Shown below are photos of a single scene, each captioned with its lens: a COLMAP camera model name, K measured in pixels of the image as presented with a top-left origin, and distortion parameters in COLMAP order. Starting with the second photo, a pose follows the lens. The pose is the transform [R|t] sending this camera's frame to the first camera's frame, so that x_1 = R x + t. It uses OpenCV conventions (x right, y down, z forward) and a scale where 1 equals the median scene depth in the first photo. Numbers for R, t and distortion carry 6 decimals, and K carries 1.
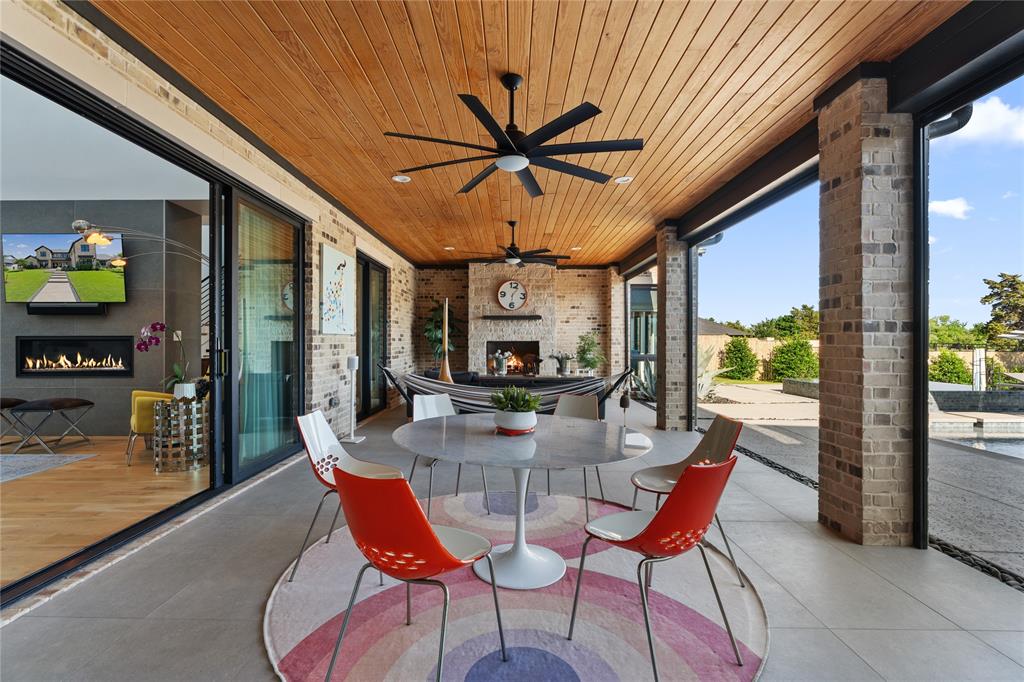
lens RADIAL K [[476.3, 0, 509.0], [0, 476.3, 340.8], [0, 0, 1]] dist [-0.001201, 0.000022]
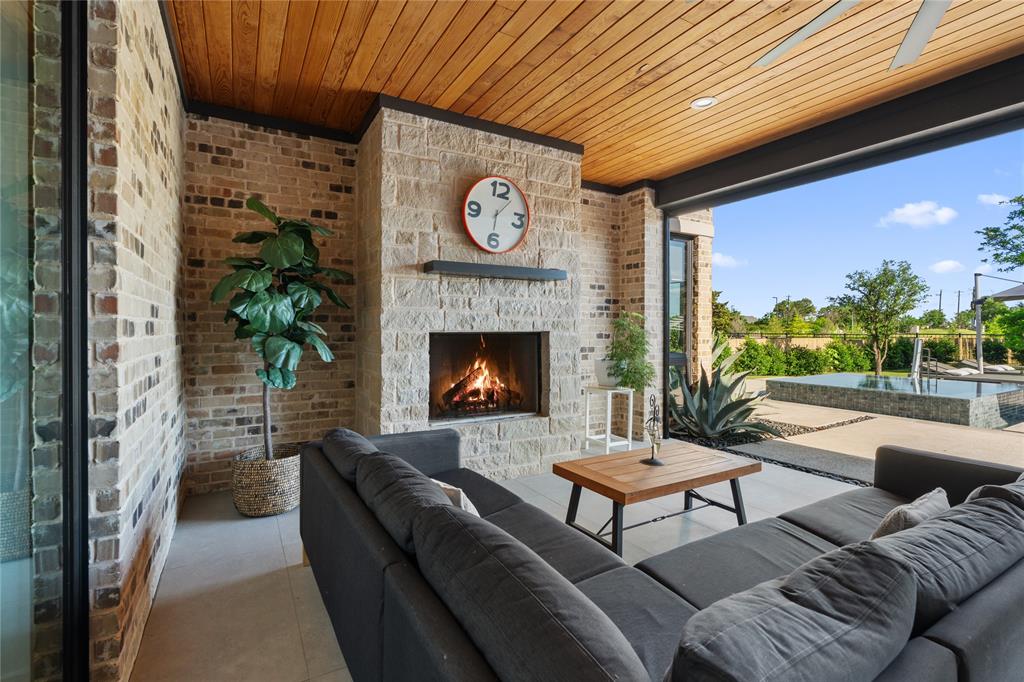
lens RADIAL K [[476.3, 0, 515.9], [0, 476.3, 331.5], [0, 0, 1]] dist [-0.001201, 0.000022]
pose [[0.856756, -0.002597, 0.515716, -0.180172], [-0.001040, 0.999977, 0.006763, -0.002465], [-0.515721, -0.006331, 0.856733, 0.650784]]
